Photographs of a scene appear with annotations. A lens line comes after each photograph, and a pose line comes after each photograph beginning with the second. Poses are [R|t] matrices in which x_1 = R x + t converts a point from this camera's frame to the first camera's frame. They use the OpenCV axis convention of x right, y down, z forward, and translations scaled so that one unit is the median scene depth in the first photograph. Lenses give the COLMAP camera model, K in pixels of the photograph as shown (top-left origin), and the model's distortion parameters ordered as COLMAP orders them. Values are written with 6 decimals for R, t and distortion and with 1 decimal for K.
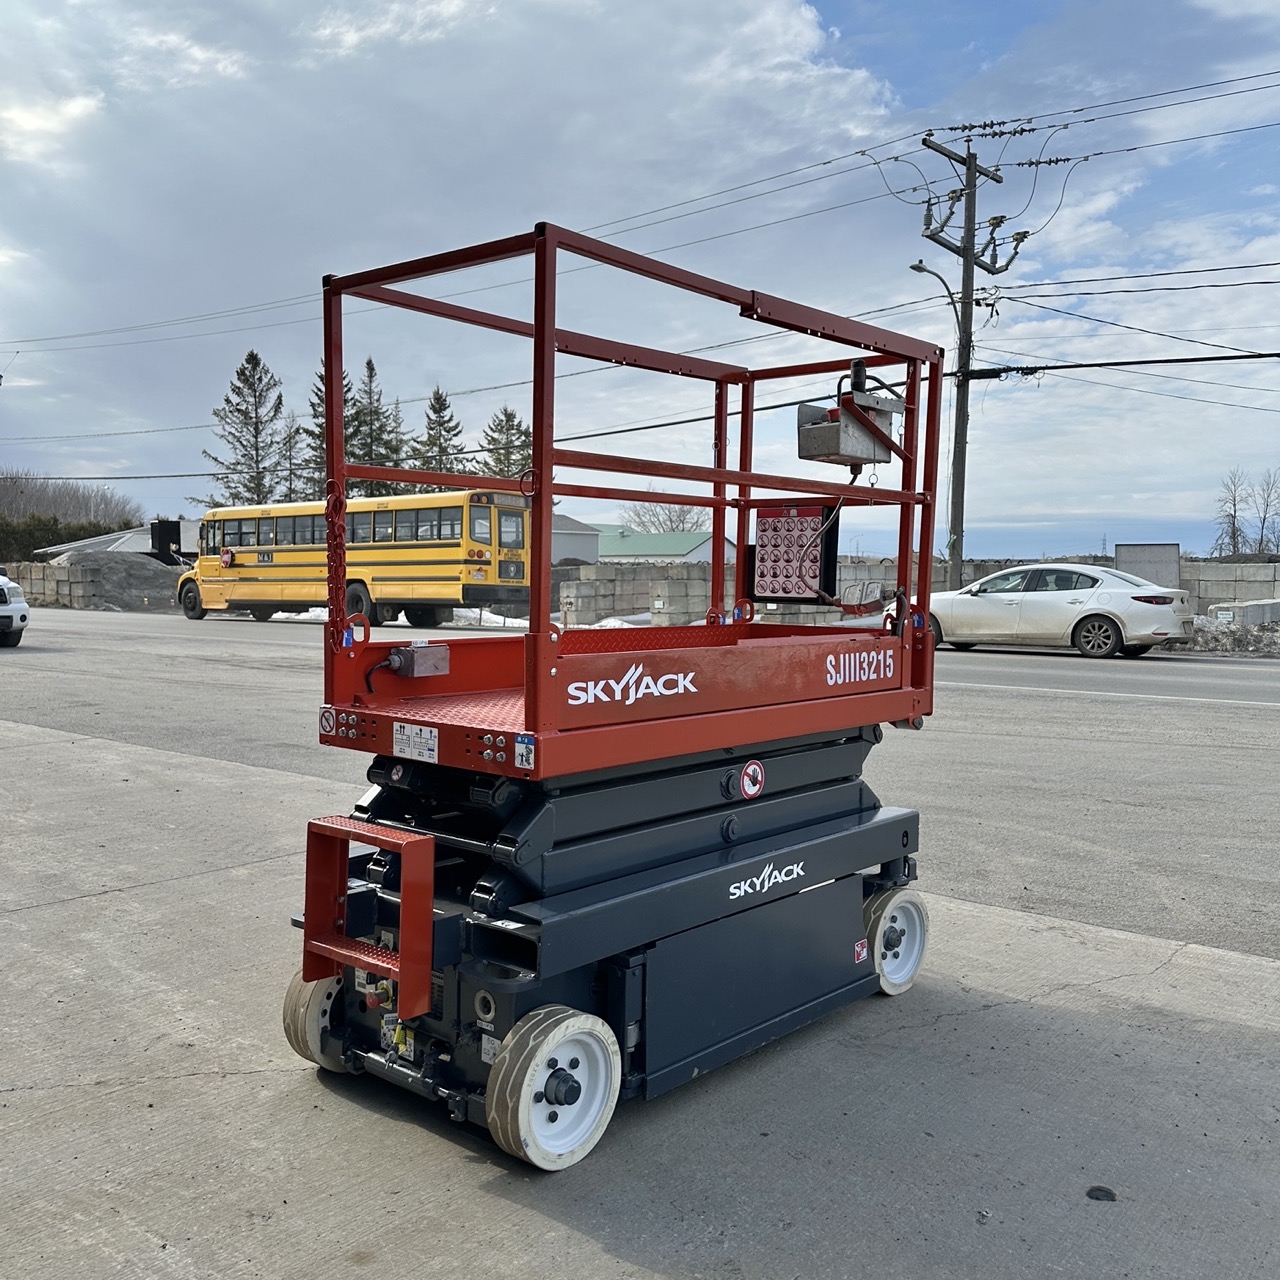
lens RADIAL K [[1178.0, 0, 638.3], [0, 1178.0, 574.7], [0, 0, 1]] dist [0.023897, 0.005652]
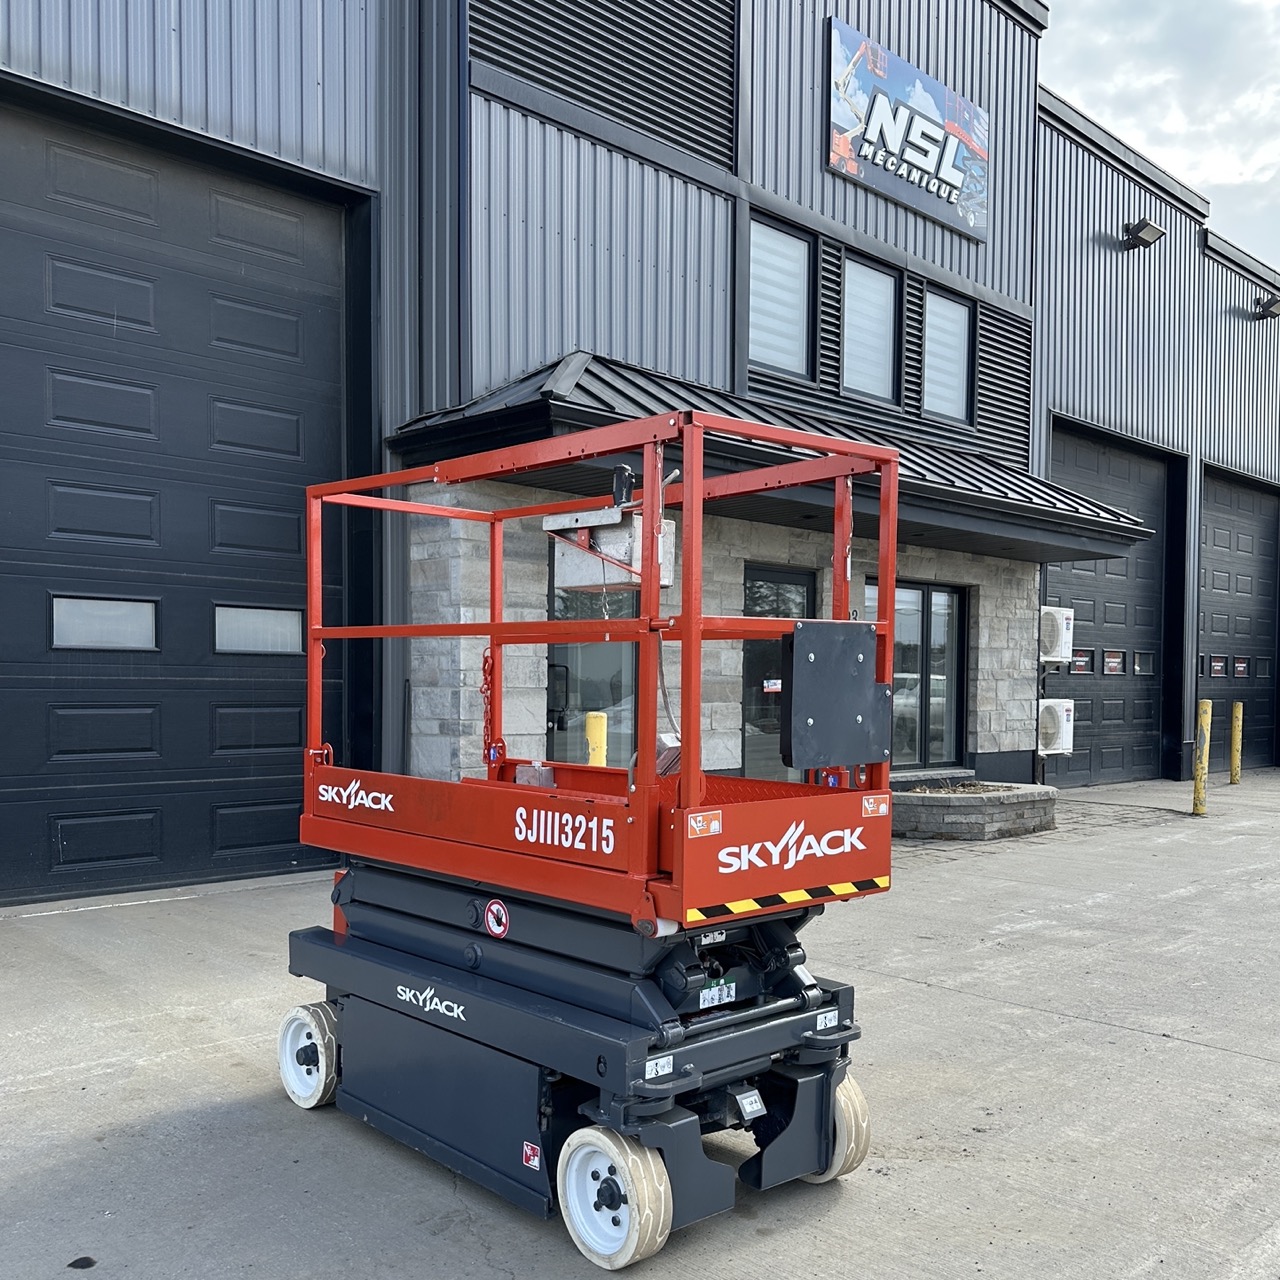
lens RADIAL K [[1247.1, 0, 658.9], [0, 1247.1, 718.7], [0, 0, 1]] dist [0.183373, -0.356255]
pose [[-0.086887, 0.021586, -0.995984, 1.117249], [-0.016317, 0.999600, 0.023087, -0.024598], [0.996085, 0.018257, -0.086500, 1.187694]]
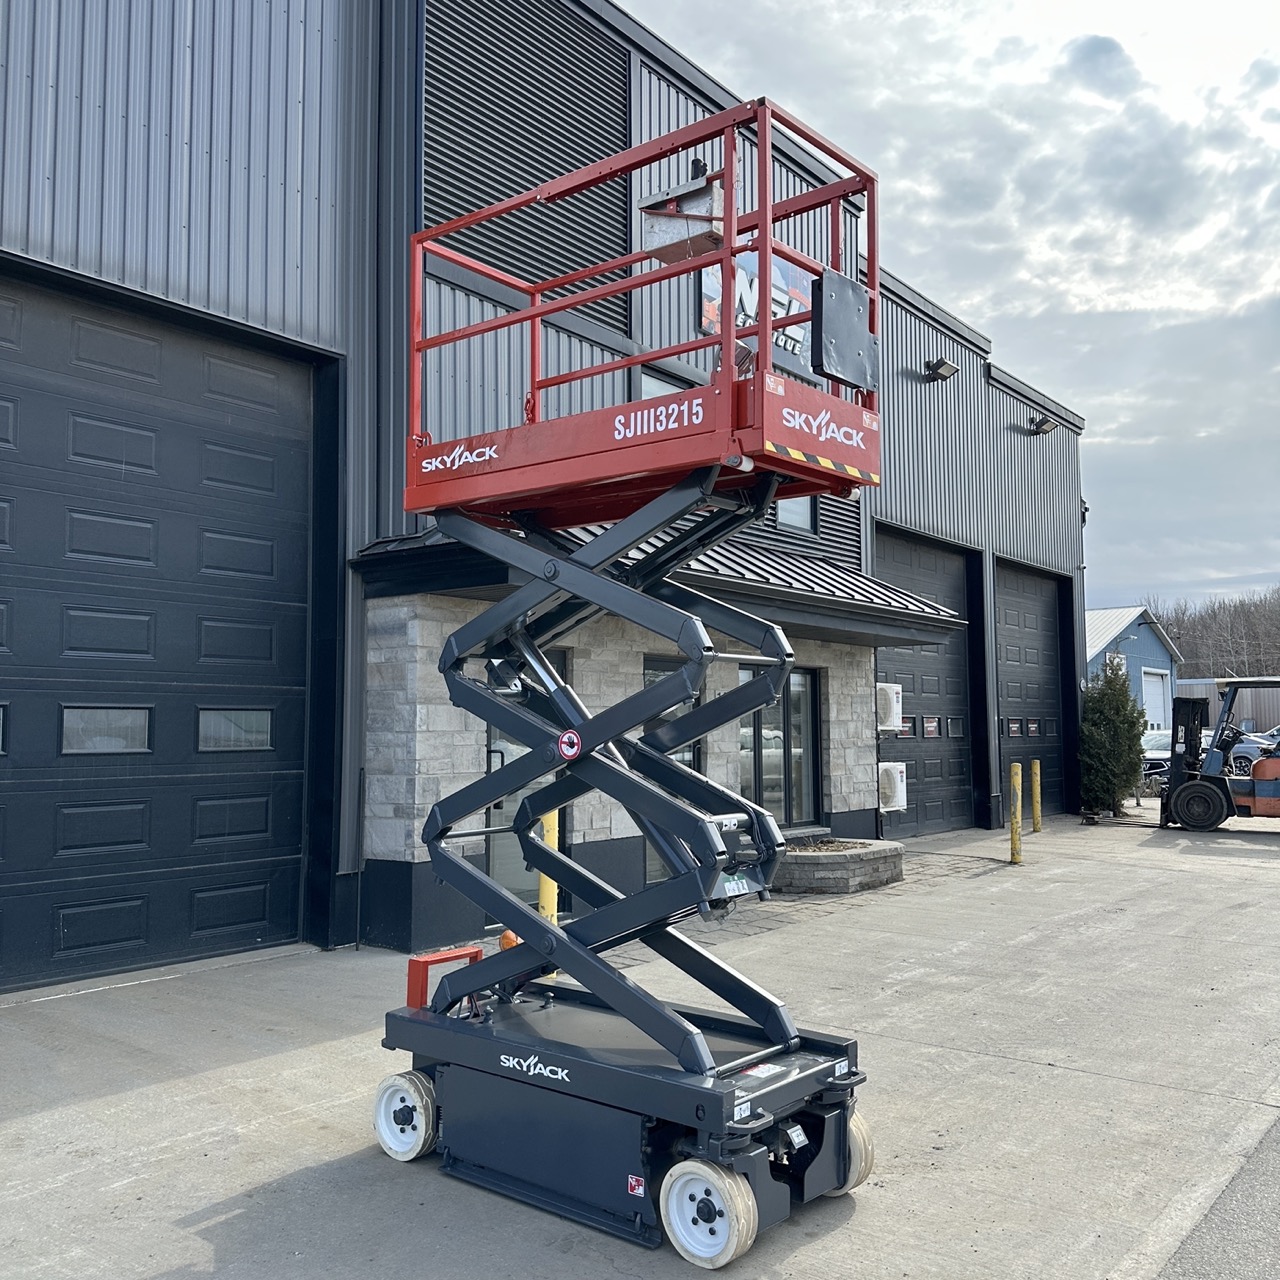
lens RADIAL K [[1185.2, 0, 640.0], [0, 1185.2, 640.0], [0, 0, 1]] dist [0.139073, -0.230912]
pose [[0.039223, -0.082300, -0.995835, 1.408079], [-0.002712, 0.996590, -0.082469, -0.109581], [0.999227, 0.005936, 0.038866, 0.973475]]
